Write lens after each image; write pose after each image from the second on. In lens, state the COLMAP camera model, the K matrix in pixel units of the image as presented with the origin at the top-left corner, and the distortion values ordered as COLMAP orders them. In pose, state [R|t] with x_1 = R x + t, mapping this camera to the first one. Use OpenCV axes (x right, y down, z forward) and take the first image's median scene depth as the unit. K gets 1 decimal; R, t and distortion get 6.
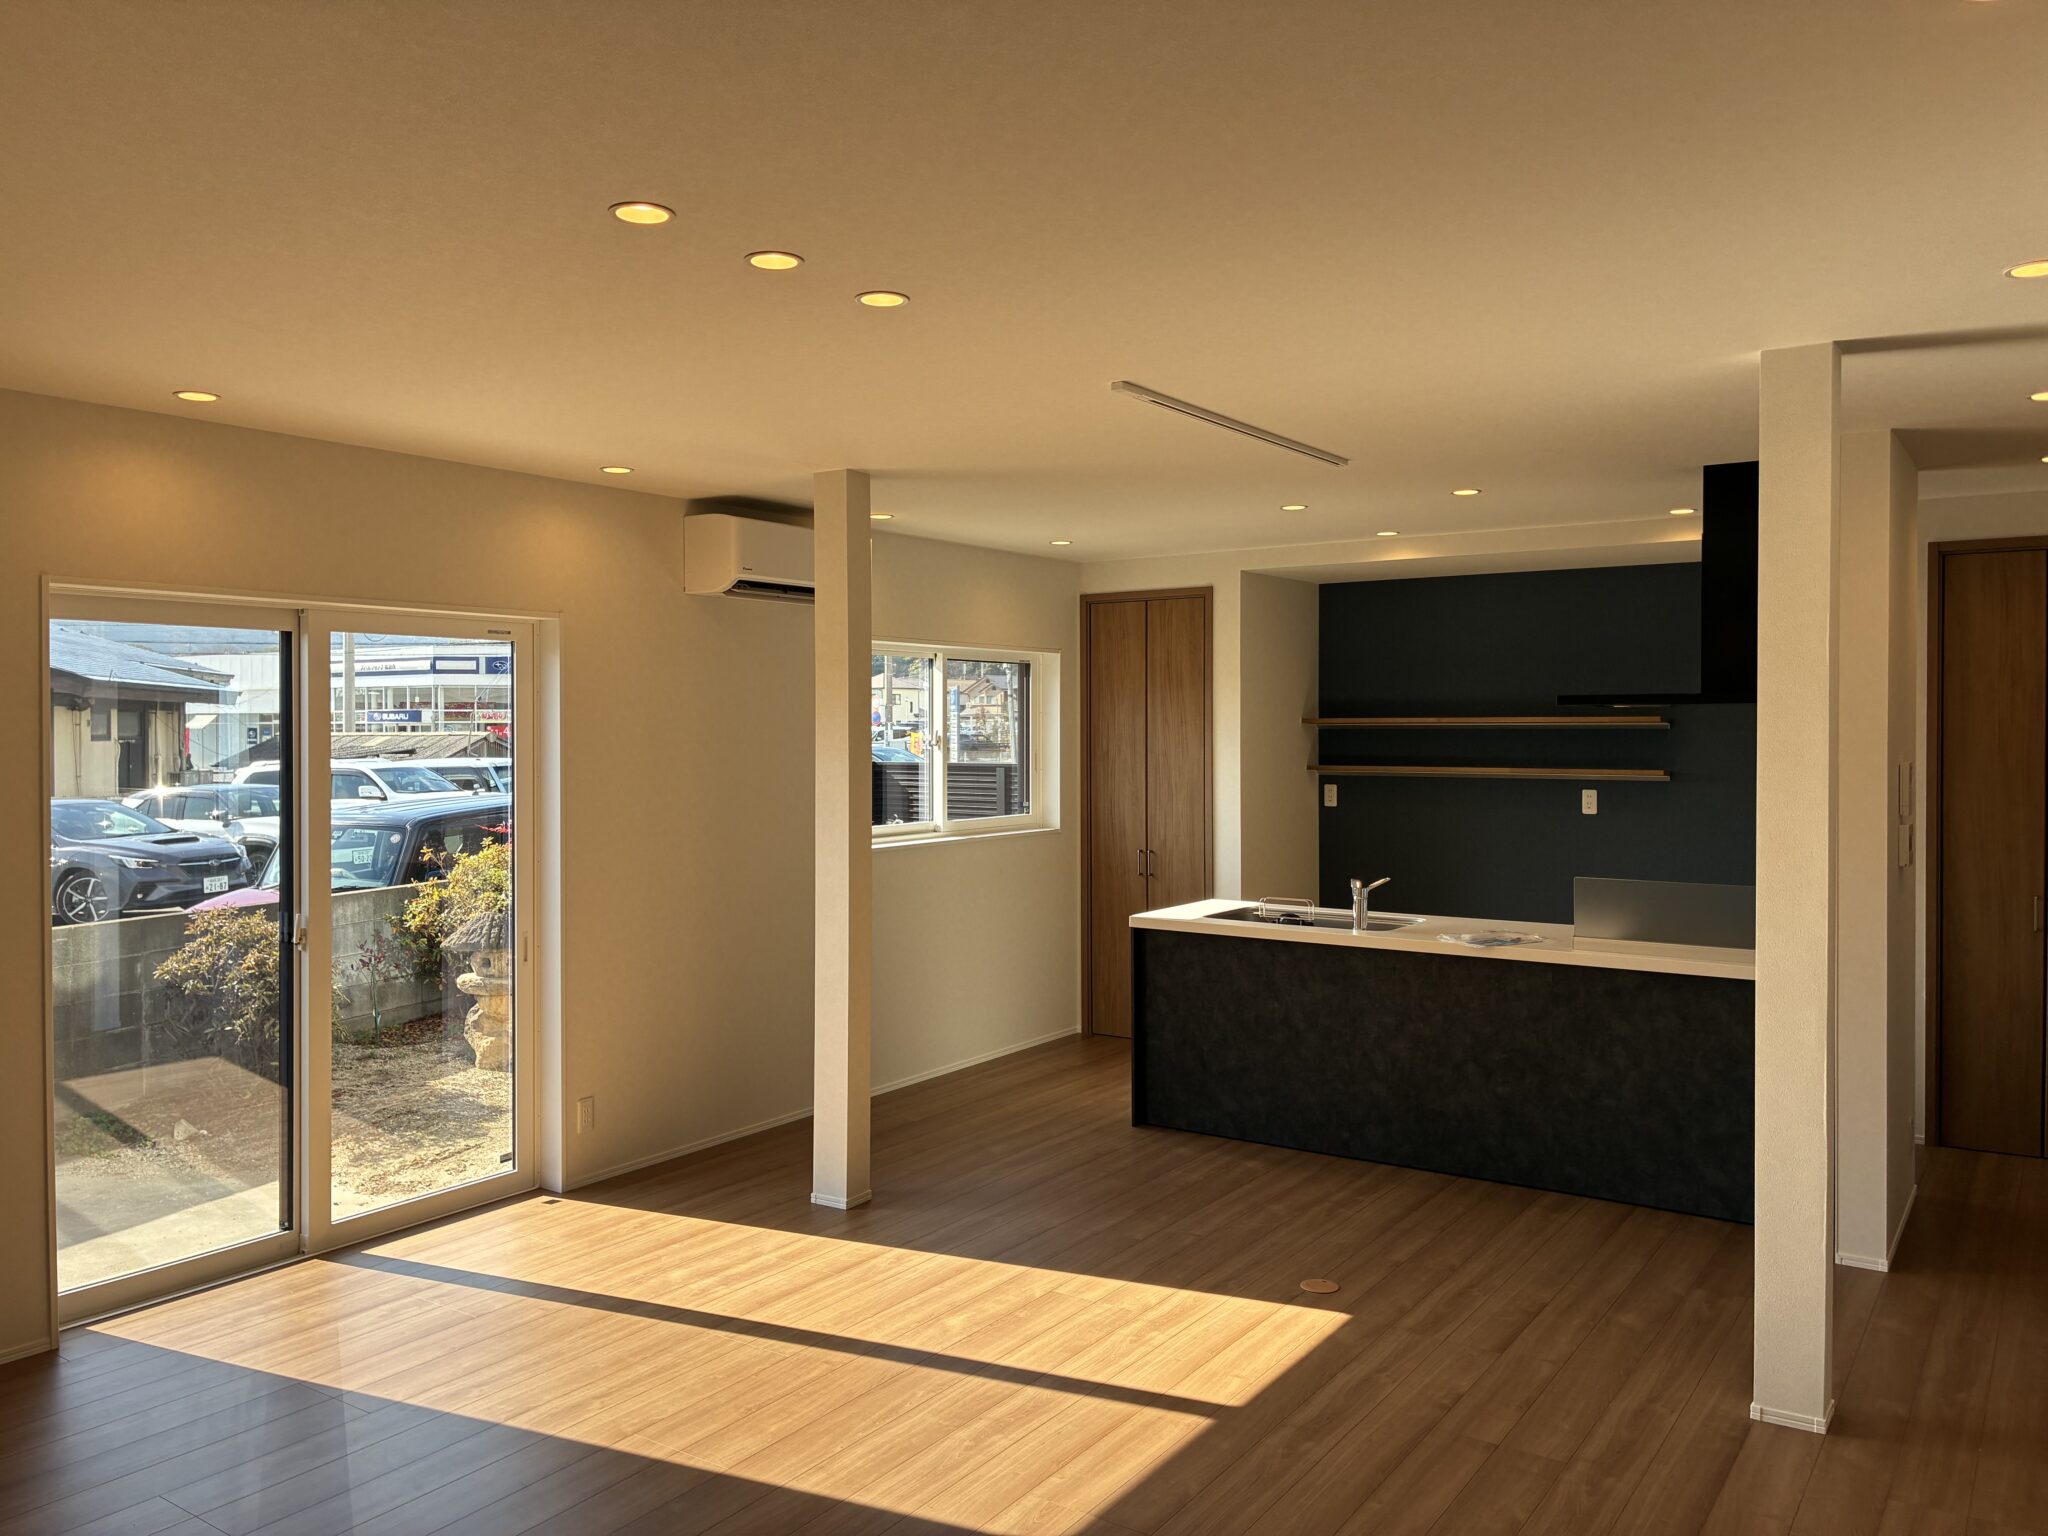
lens RADIAL K [[1545.1, 0, 1024.0], [0, 1545.1, 768.0], [0, 0, 1]] dist [0.000885, 0.004883]
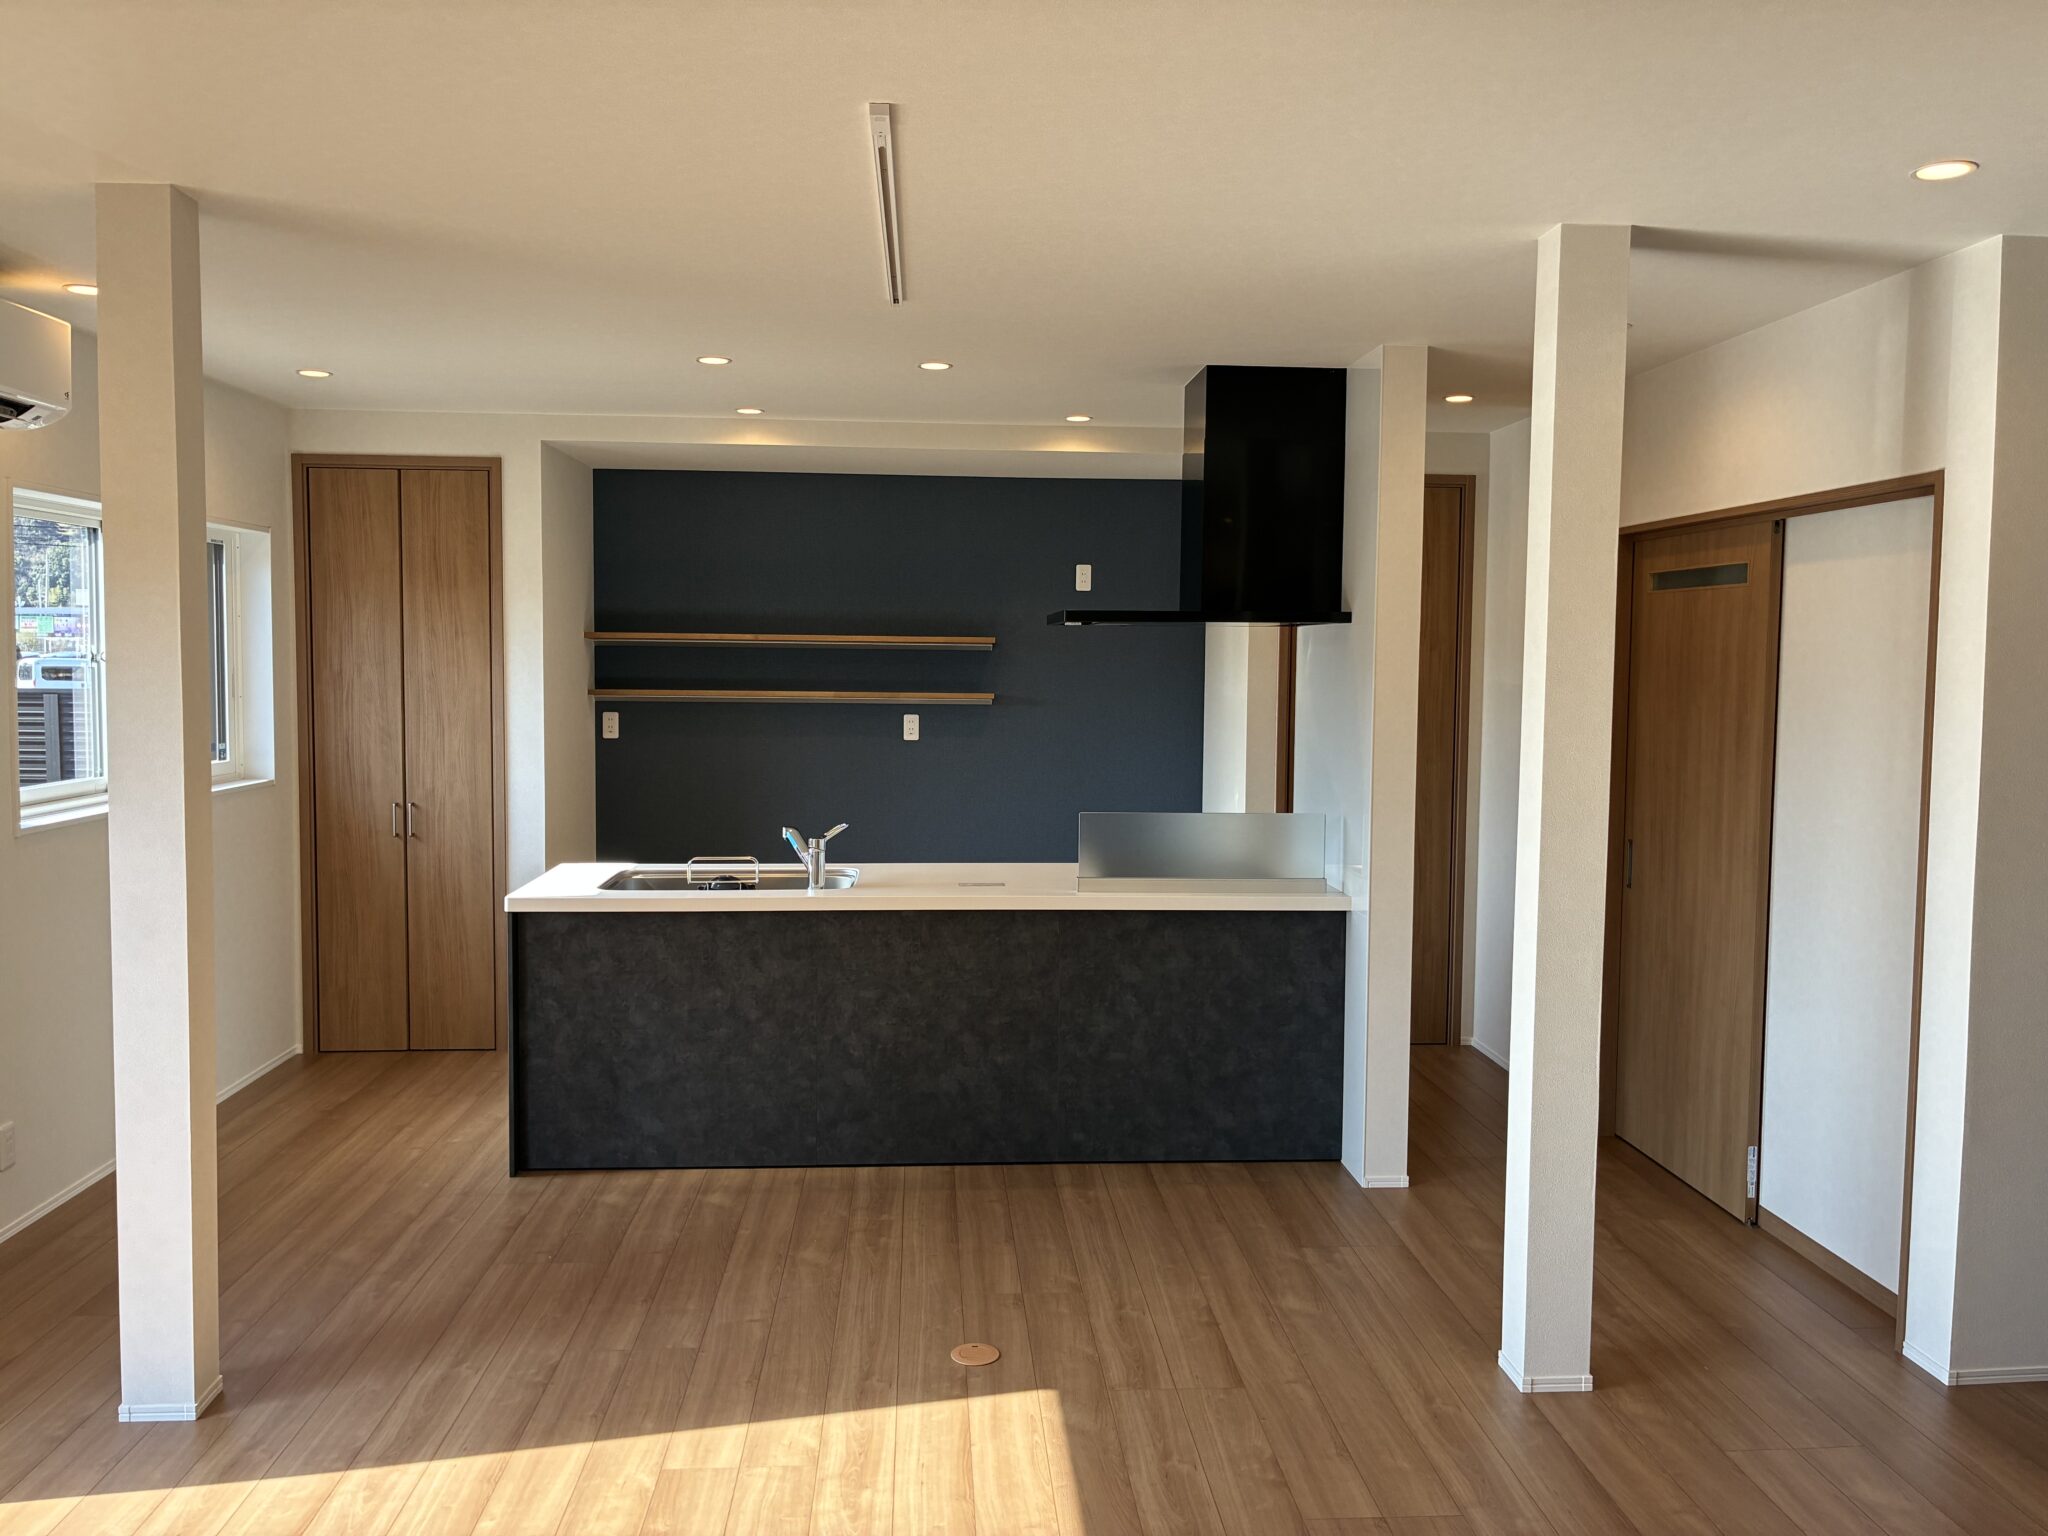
lens RADIAL K [[1546.9, 0, 1023.3], [0, 1546.9, 756.4], [0, 0, 1]] dist [0.071871, -0.107569]
pose [[0.785455, -0.031646, 0.618110, -0.210240], [0.005788, 0.999024, 0.043793, -0.001426], [-0.618892, -0.030820, 0.784871, 0.293371]]
